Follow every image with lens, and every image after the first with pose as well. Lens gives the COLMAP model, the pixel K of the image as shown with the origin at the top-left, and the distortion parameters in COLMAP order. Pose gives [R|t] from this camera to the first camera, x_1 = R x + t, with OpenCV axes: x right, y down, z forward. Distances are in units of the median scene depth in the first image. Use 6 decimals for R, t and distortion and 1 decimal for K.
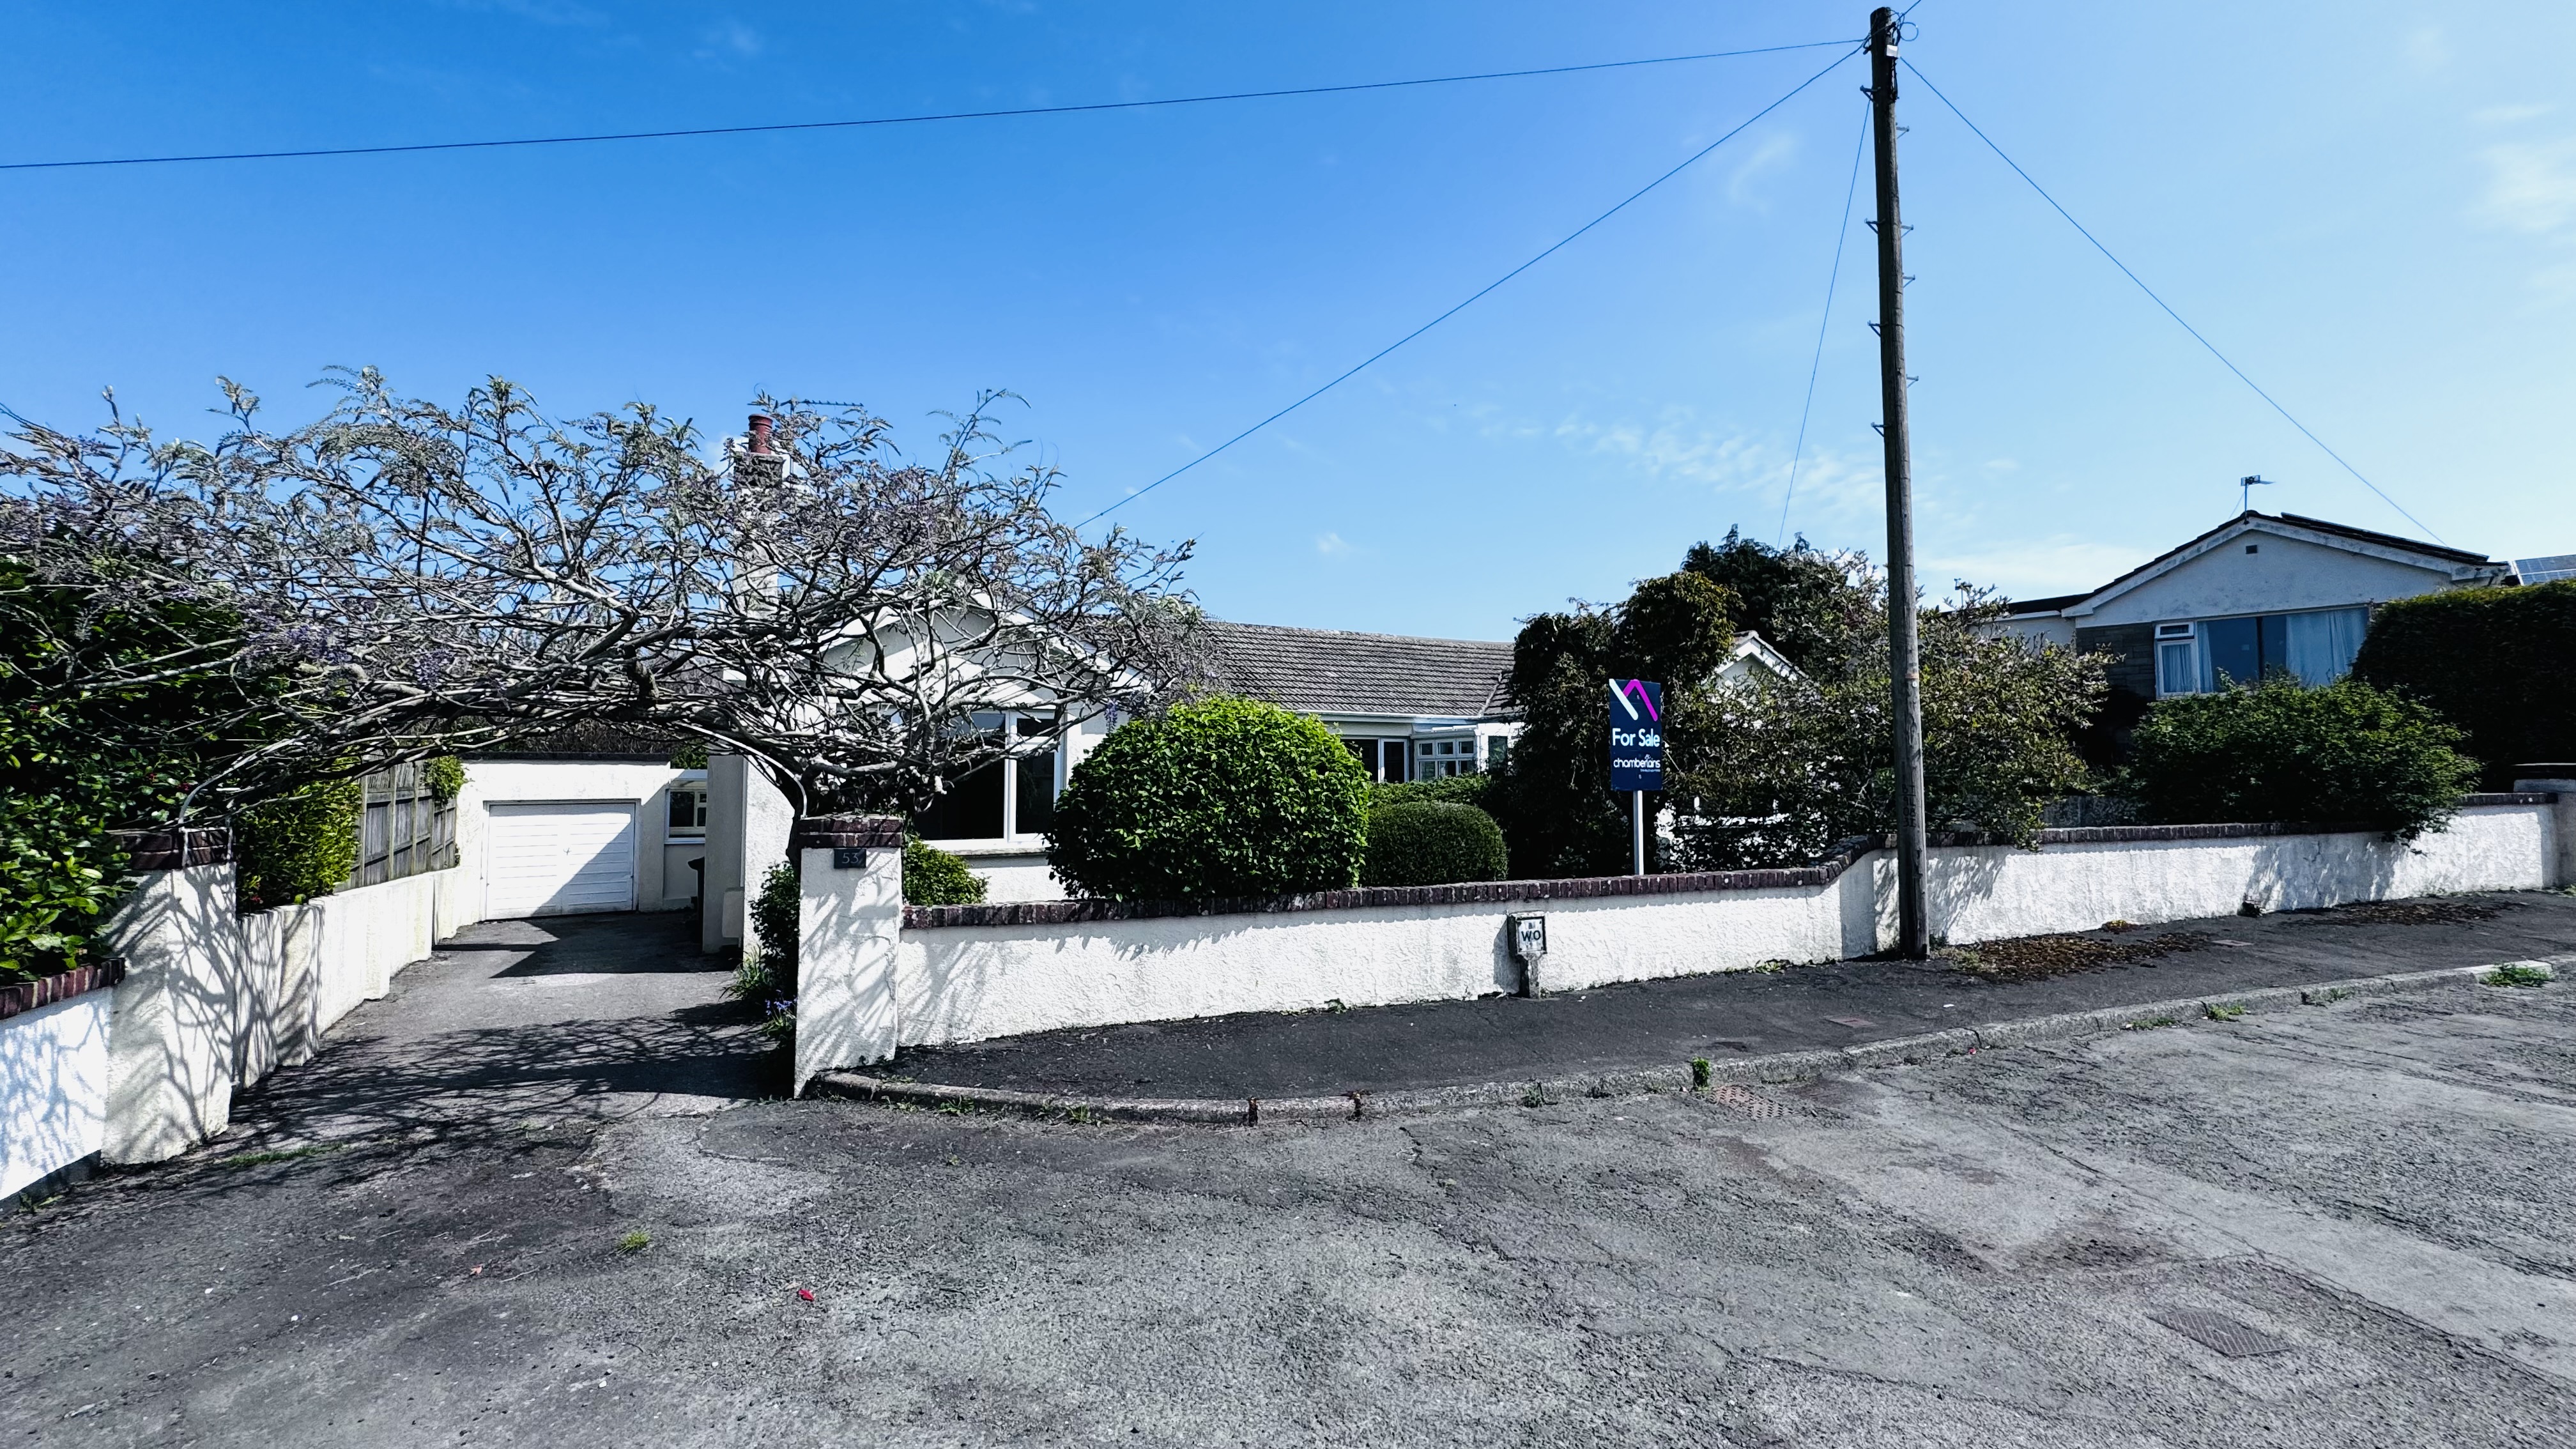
lens RADIAL K [[1028.5, 0, 1288.0], [0, 1028.5, 724.5], [0, 0, 1]] dist [-0.002035, 0.000439]
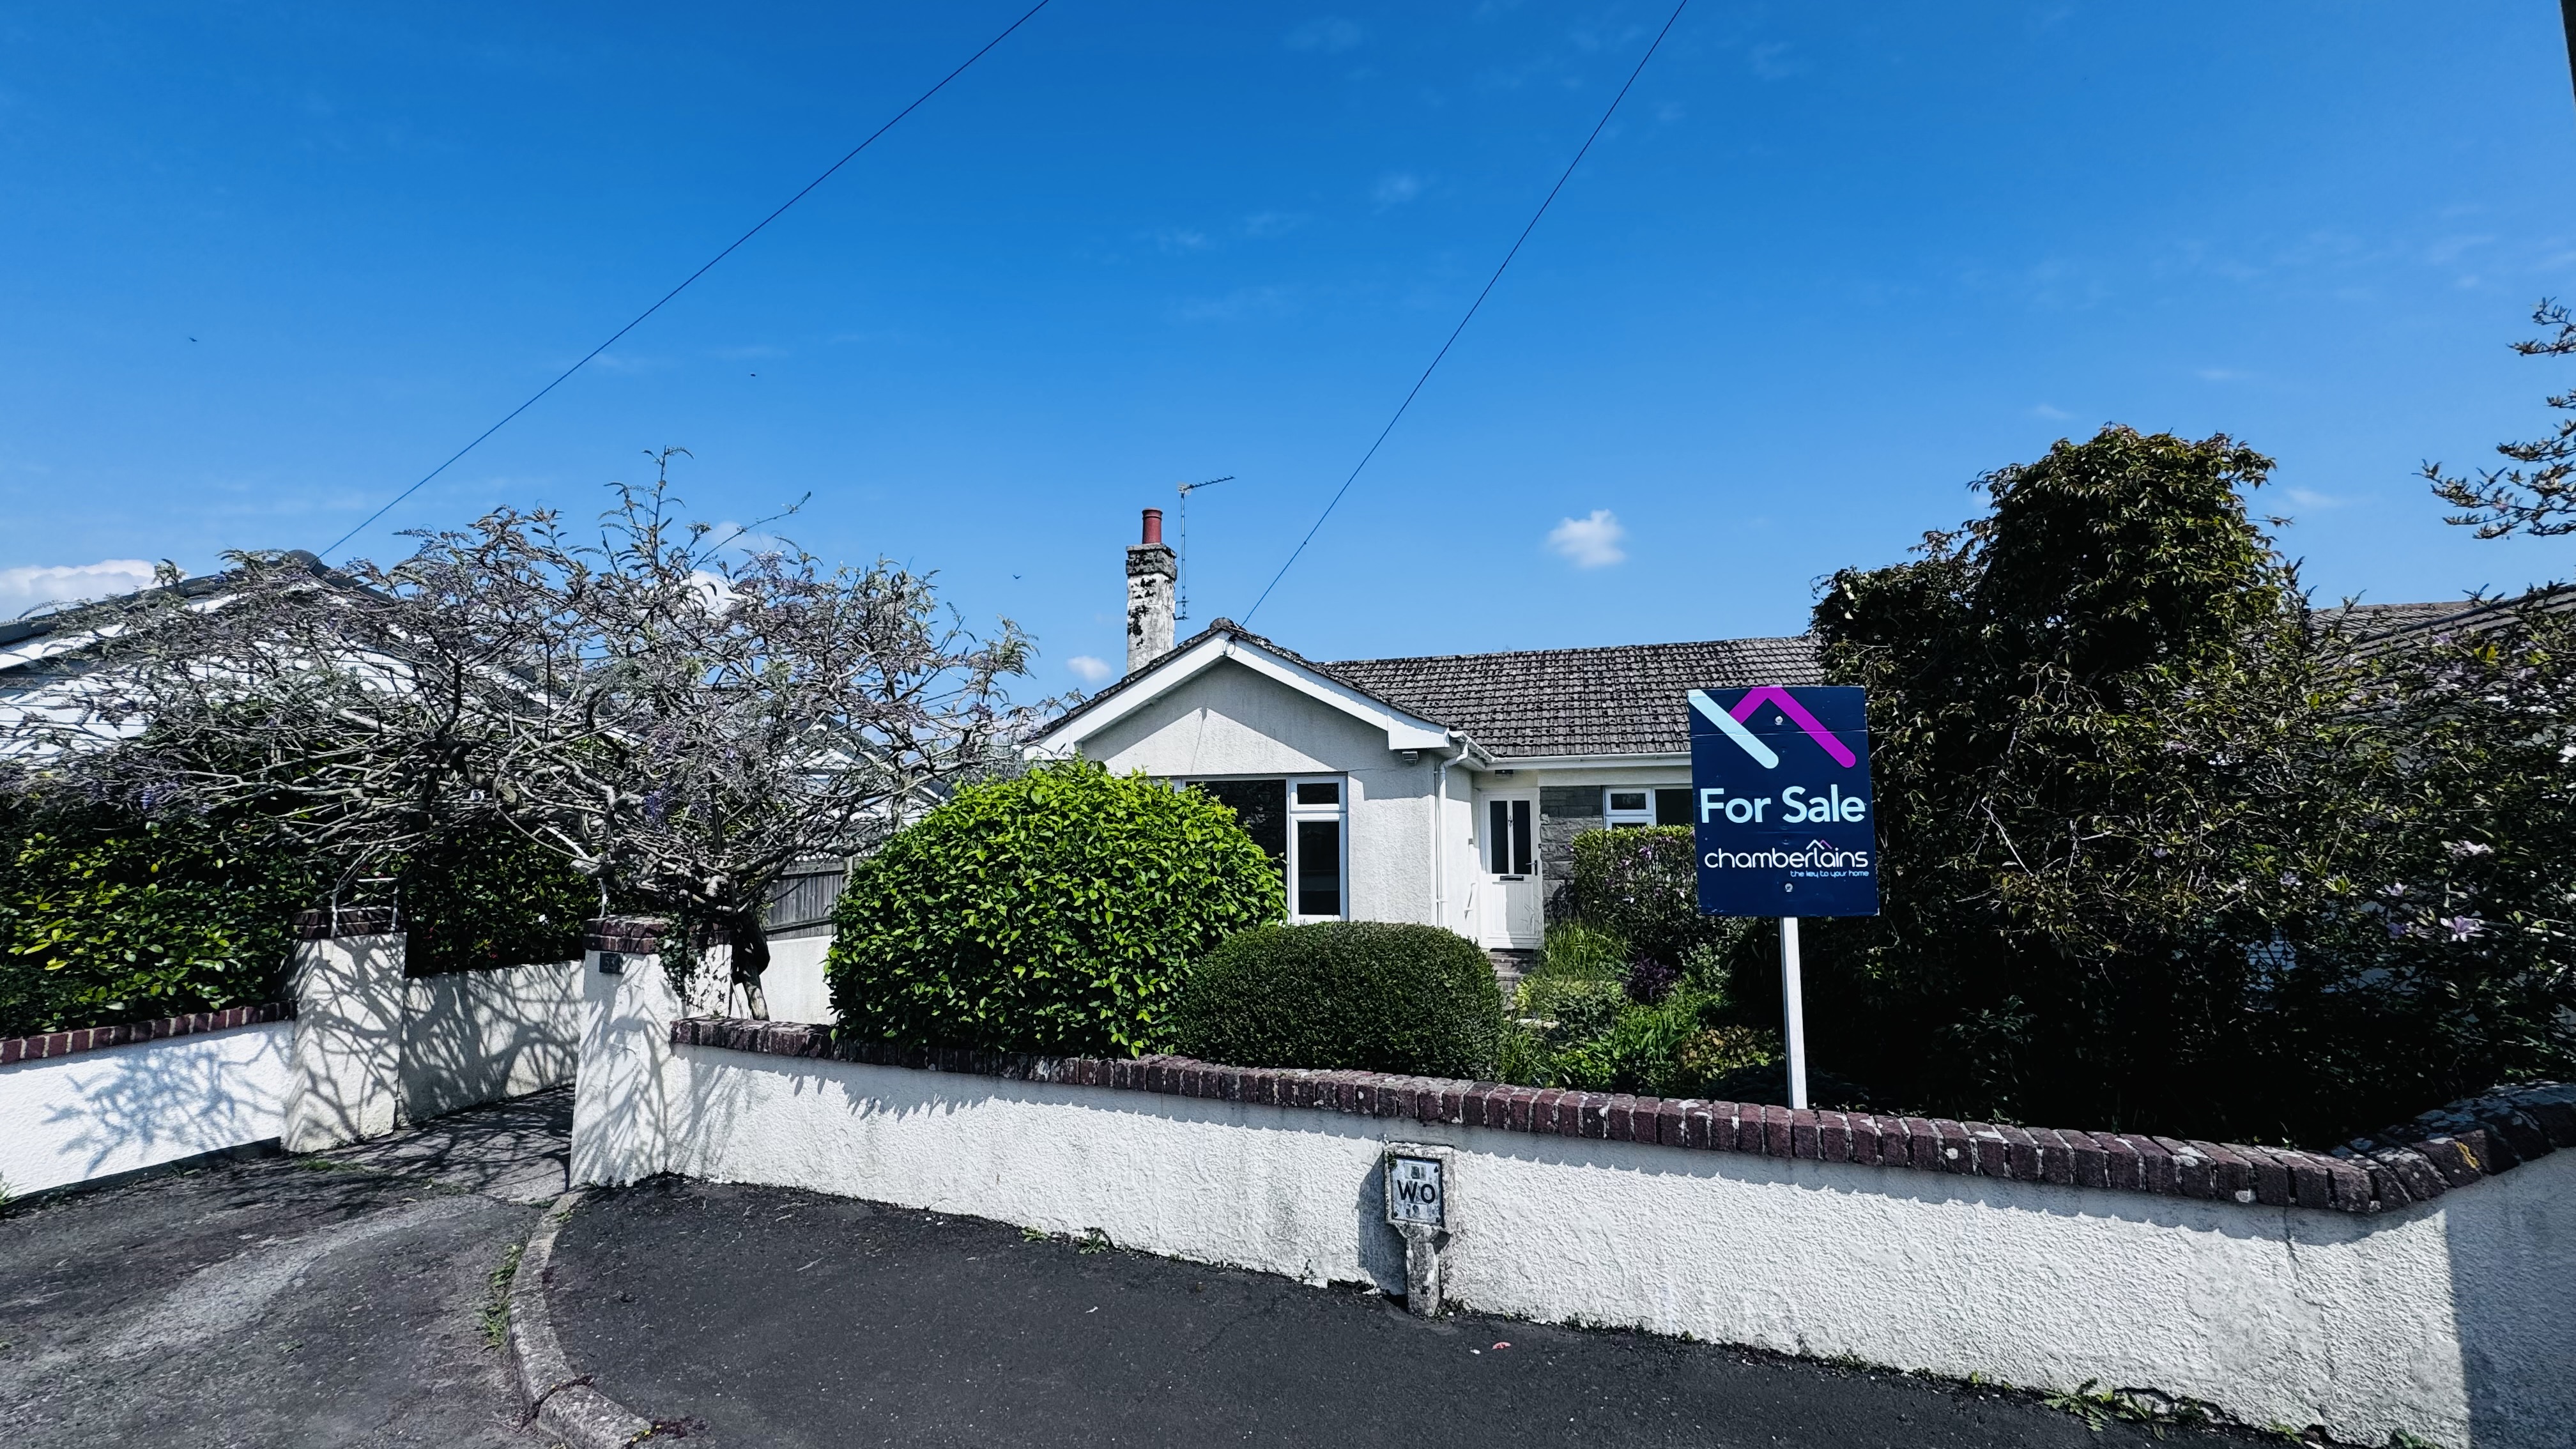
lens RADIAL K [[1028.5, 0, 1288.0], [0, 1028.5, 724.5], [0, 0, 1]] dist [-0.002035, 0.000439]
pose [[0.744510, -0.071723, -0.663748, 0.701043], [0.041838, 0.997271, -0.060834, -0.007602], [0.666299, 0.017522, 0.745478, 0.699264]]
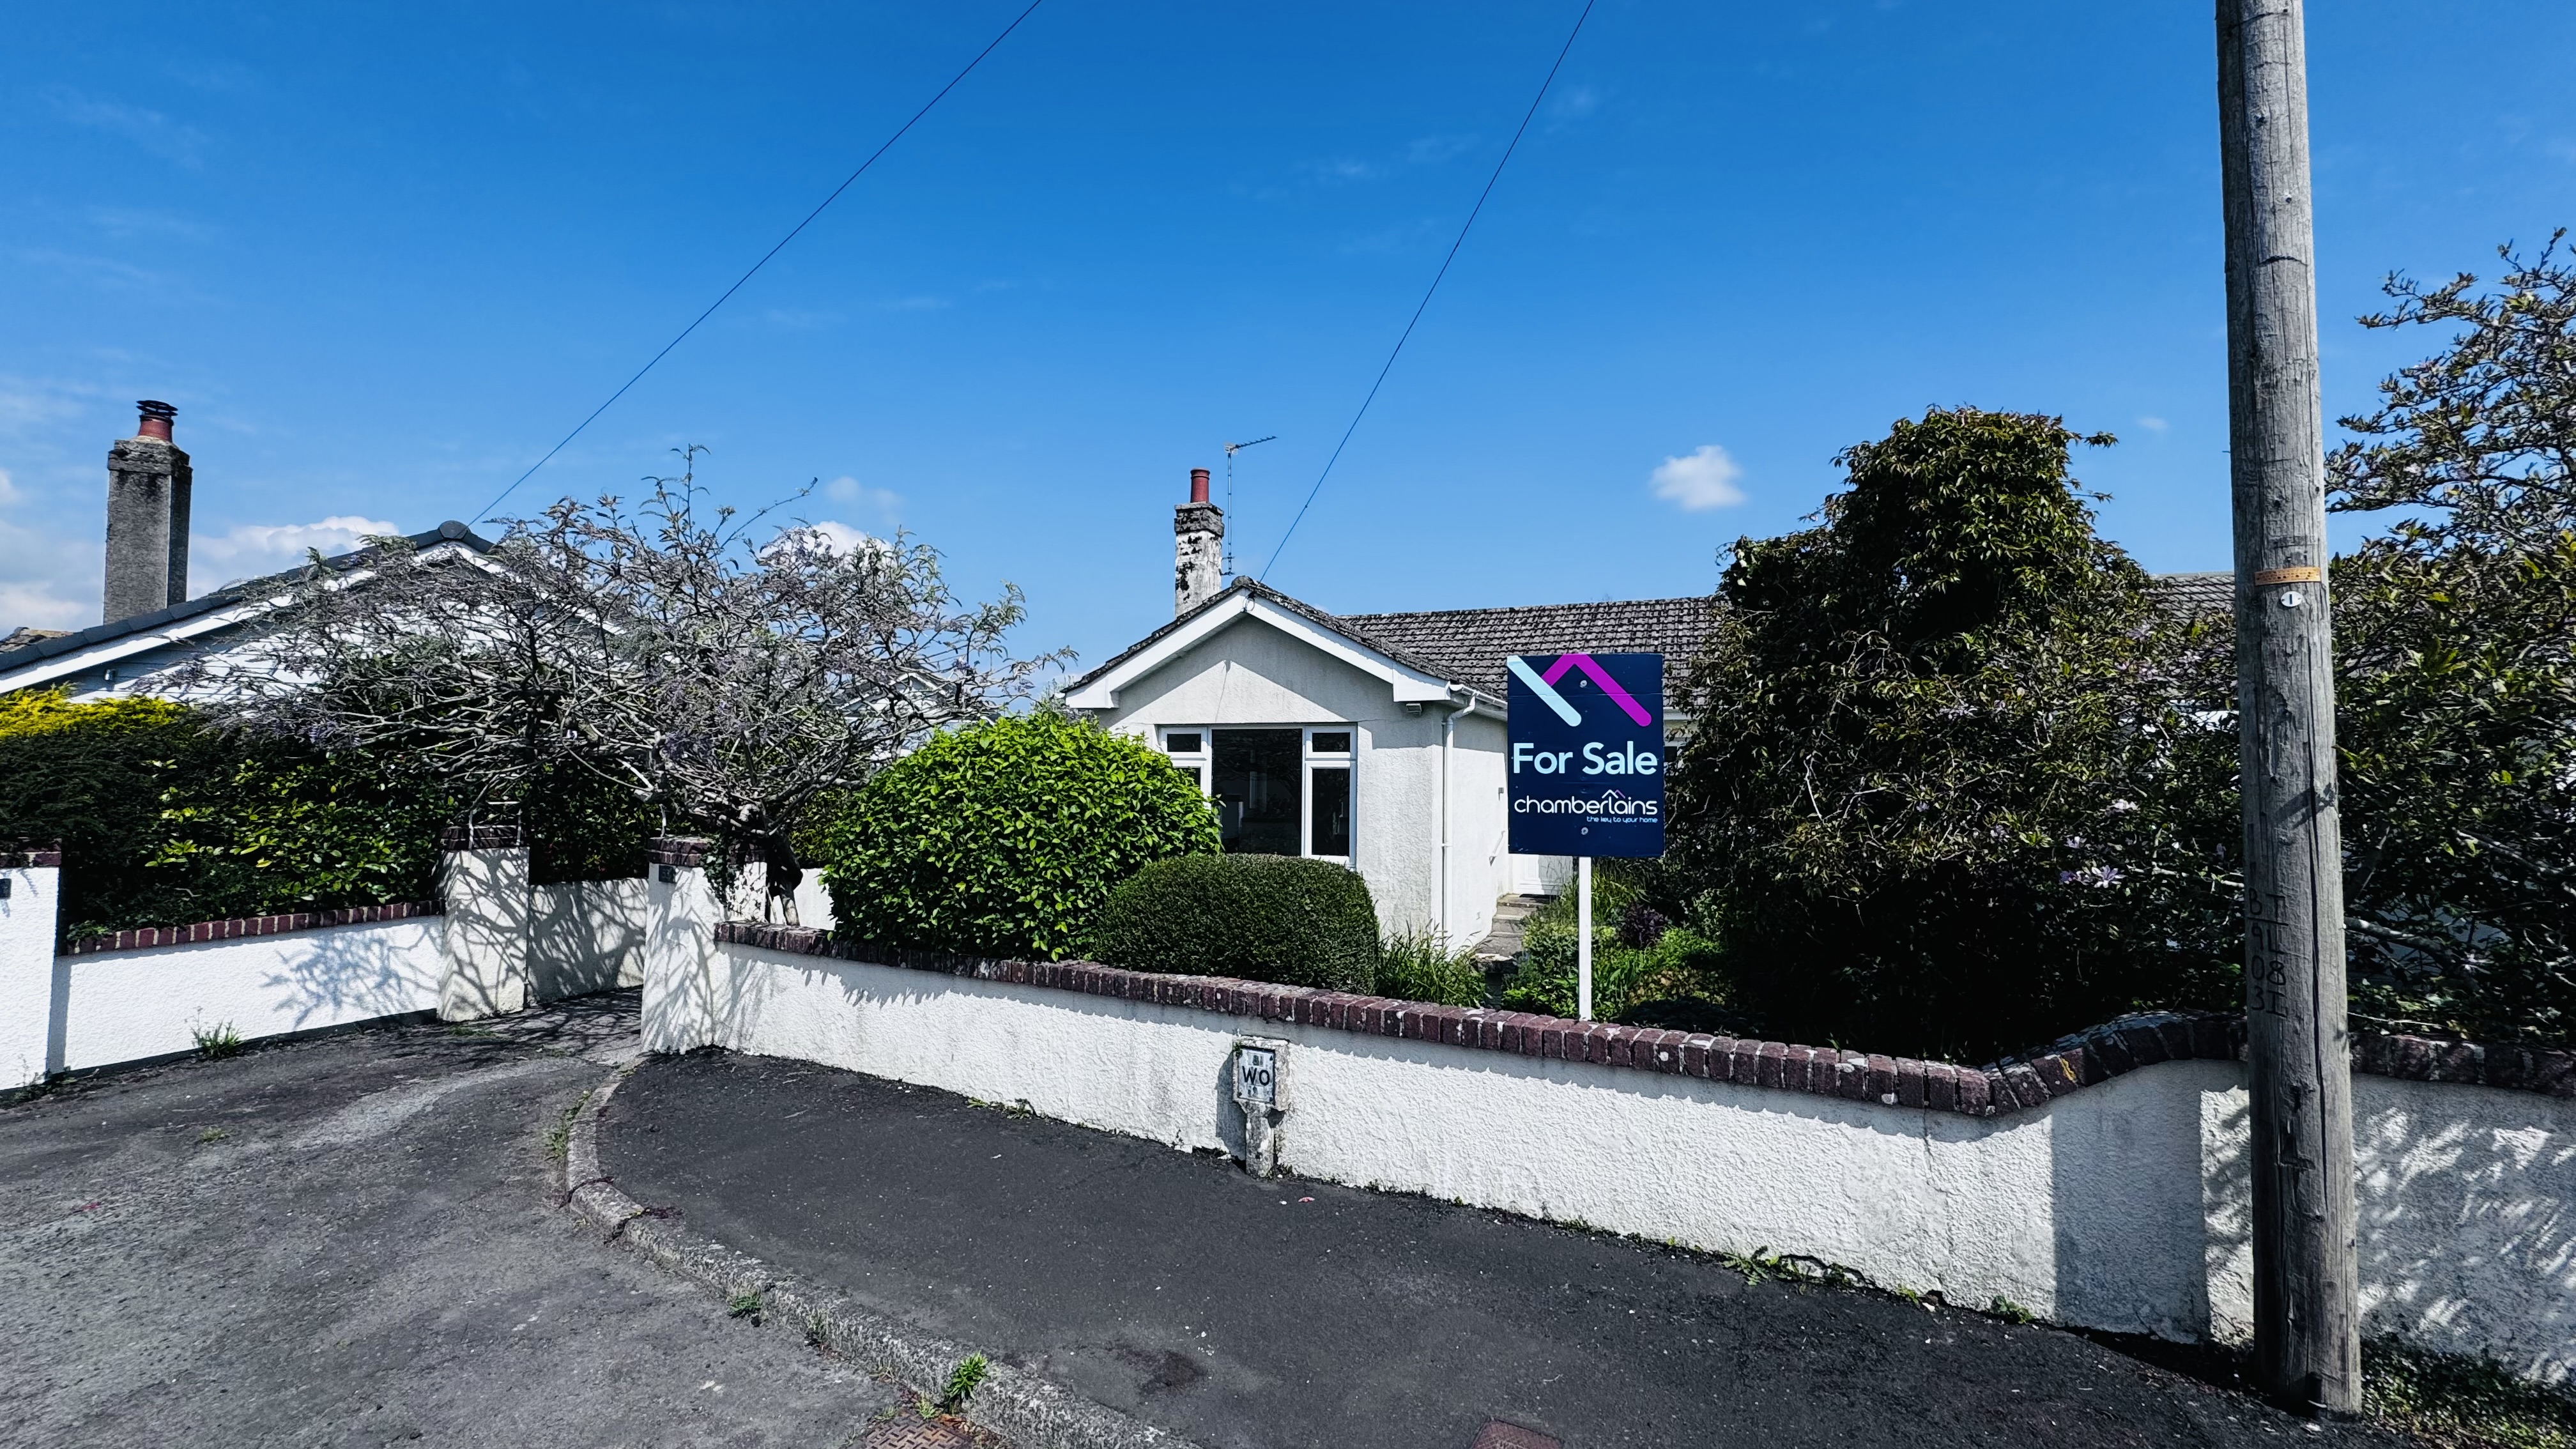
lens RADIAL K [[1028.5, 0, 1288.0], [0, 1028.5, 724.5], [0, 0, 1]] dist [-0.002035, 0.000439]
pose [[0.666712, -0.029041, -0.744749, 0.918312], [0.028597, 0.999502, -0.013374, -0.003722], [0.744766, -0.012381, 0.667210, 0.746606]]
